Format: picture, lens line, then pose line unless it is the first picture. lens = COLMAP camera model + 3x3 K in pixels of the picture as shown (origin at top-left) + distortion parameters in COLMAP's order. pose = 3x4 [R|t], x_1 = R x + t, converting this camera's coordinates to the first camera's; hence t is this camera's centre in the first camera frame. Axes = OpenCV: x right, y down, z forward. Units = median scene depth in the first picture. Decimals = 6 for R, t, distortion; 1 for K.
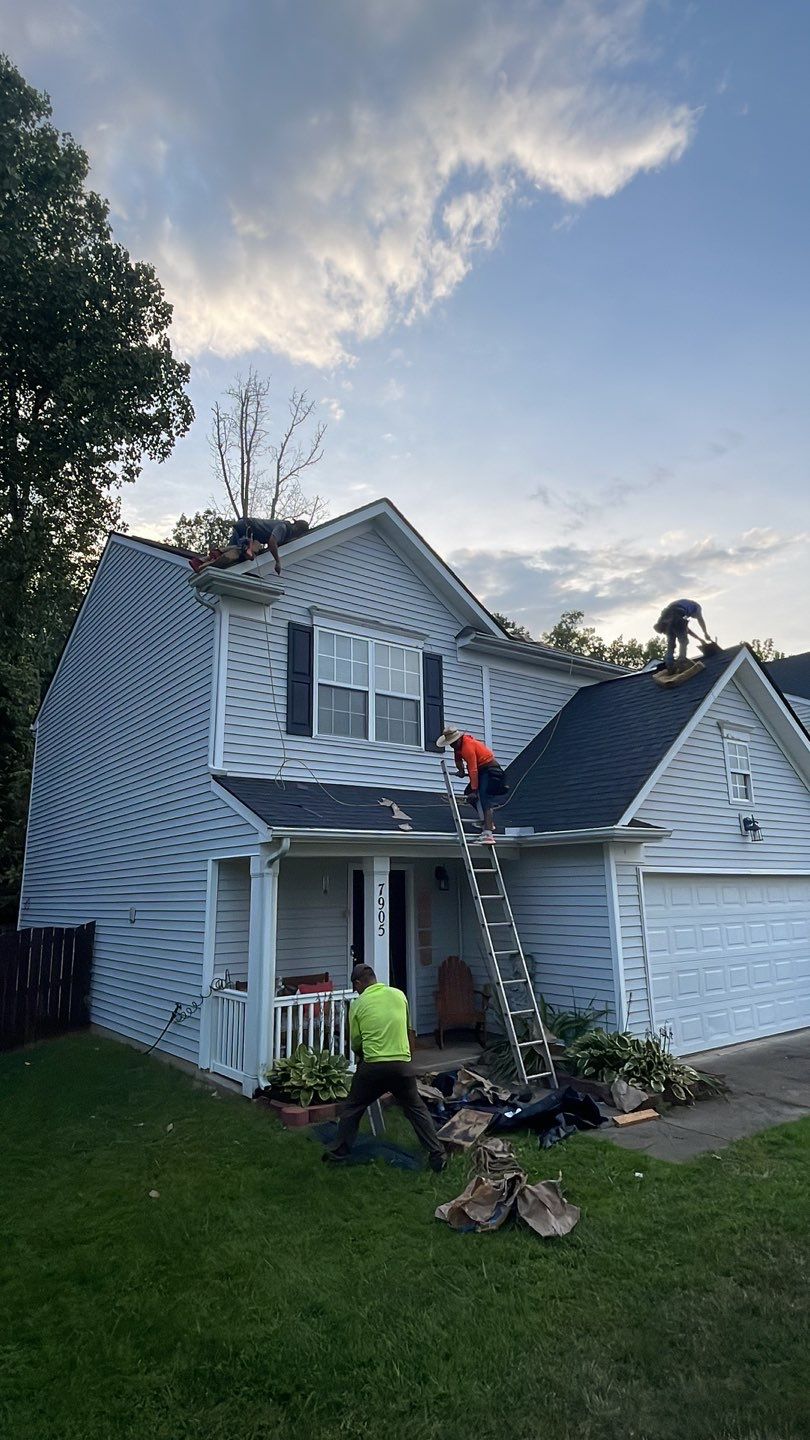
lens RADIAL K [[769.1, 0, 396.3], [0, 769.1, 713.8], [0, 0, 1]] dist [0.036950, -0.000225]
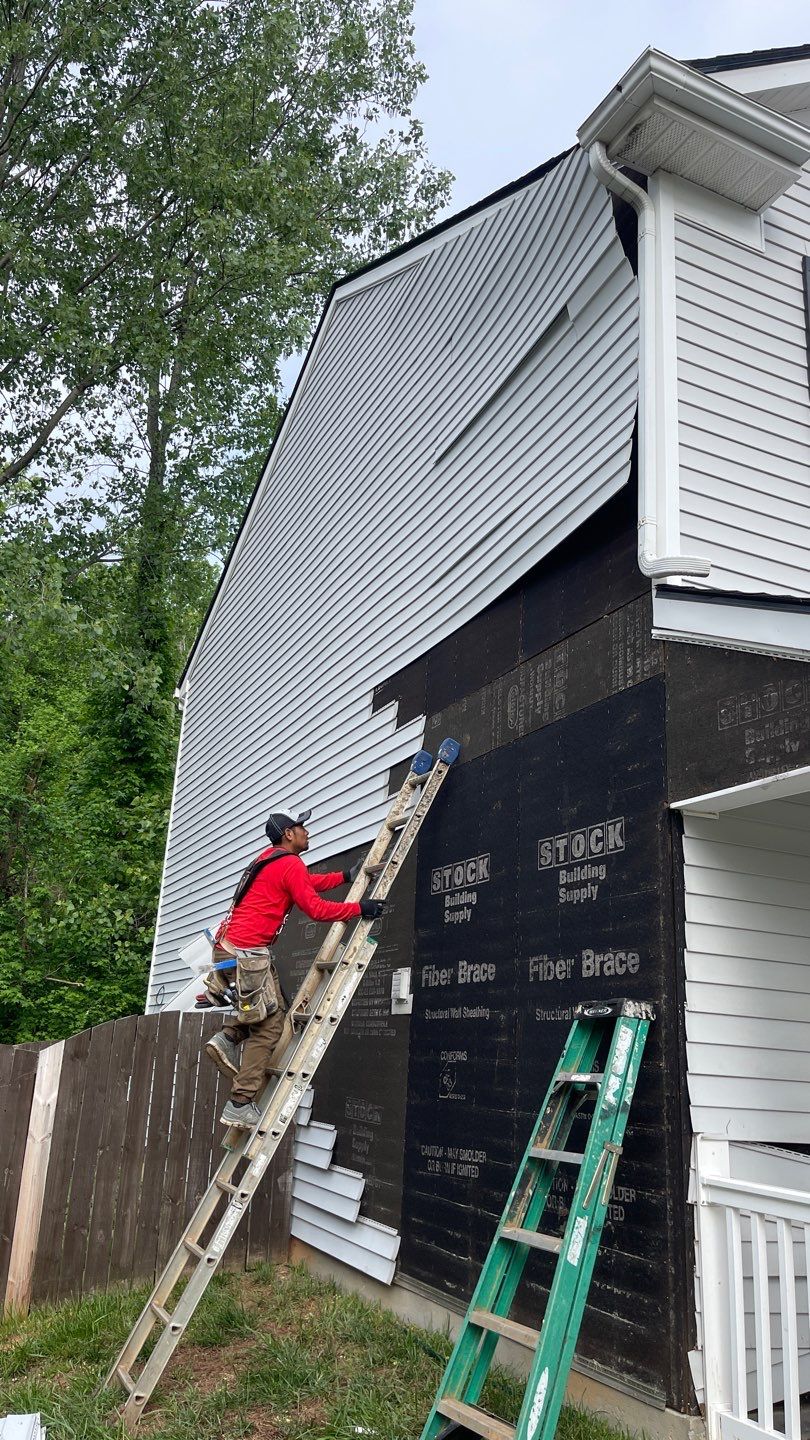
lens RADIAL K [[1090.5, 0, 405.0], [0, 1090.5, 720.0], [0, 0, 1]] dist [0.042939, -0.001020]
pose [[0.975177, 0.007430, -0.221300, -0.194747], [-0.025130, 0.996693, -0.077275, 0.152790], [0.219994, 0.080918, 0.972139, 0.386859]]
